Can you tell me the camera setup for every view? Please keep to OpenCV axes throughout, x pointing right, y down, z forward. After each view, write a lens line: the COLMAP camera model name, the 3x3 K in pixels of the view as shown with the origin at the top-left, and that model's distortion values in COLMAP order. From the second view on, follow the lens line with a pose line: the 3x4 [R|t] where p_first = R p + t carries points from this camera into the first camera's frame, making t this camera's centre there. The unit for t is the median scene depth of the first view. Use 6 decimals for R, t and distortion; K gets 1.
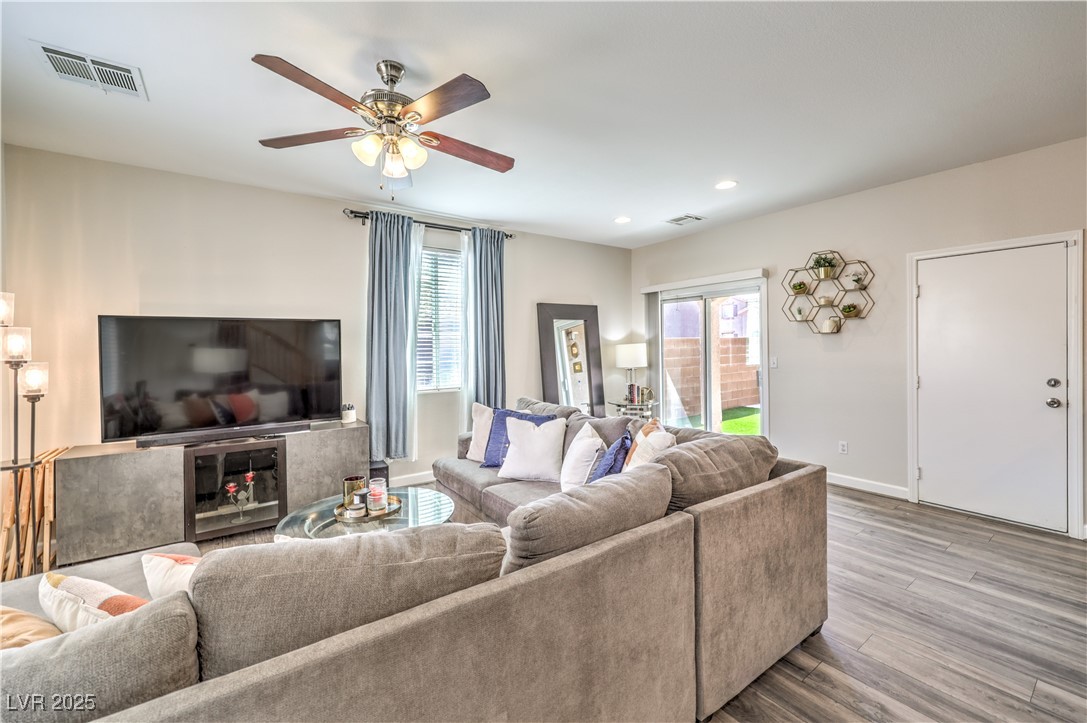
lens RADIAL K [[444.6, 0, 540.0], [0, 444.6, 352.0], [0, 0, 1]] dist [-0.002948, 0.000291]
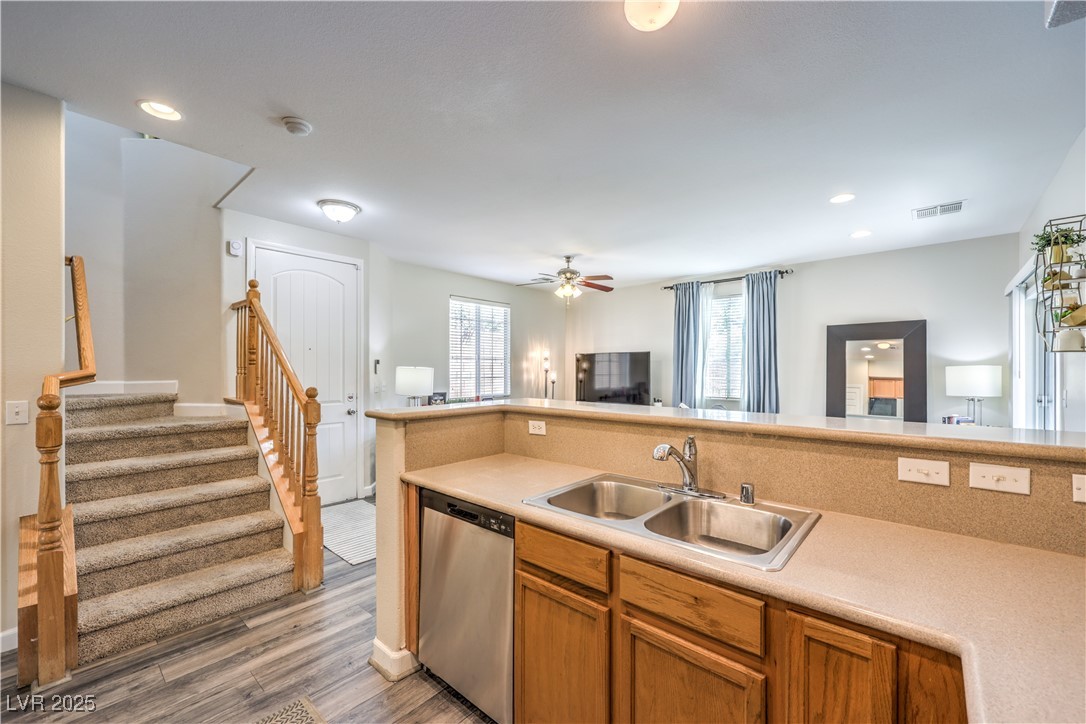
lens RADIAL K [[444.2, 0, 541.3], [0, 444.2, 365.8], [0, 0, 1]] dist [-0.002948, 0.000291]
pose [[0.219993, 0.004809, -0.975490, 0.915318], [-0.008484, 0.999959, 0.003017, -0.019445], [0.975465, 0.007613, 0.220025, 0.148731]]
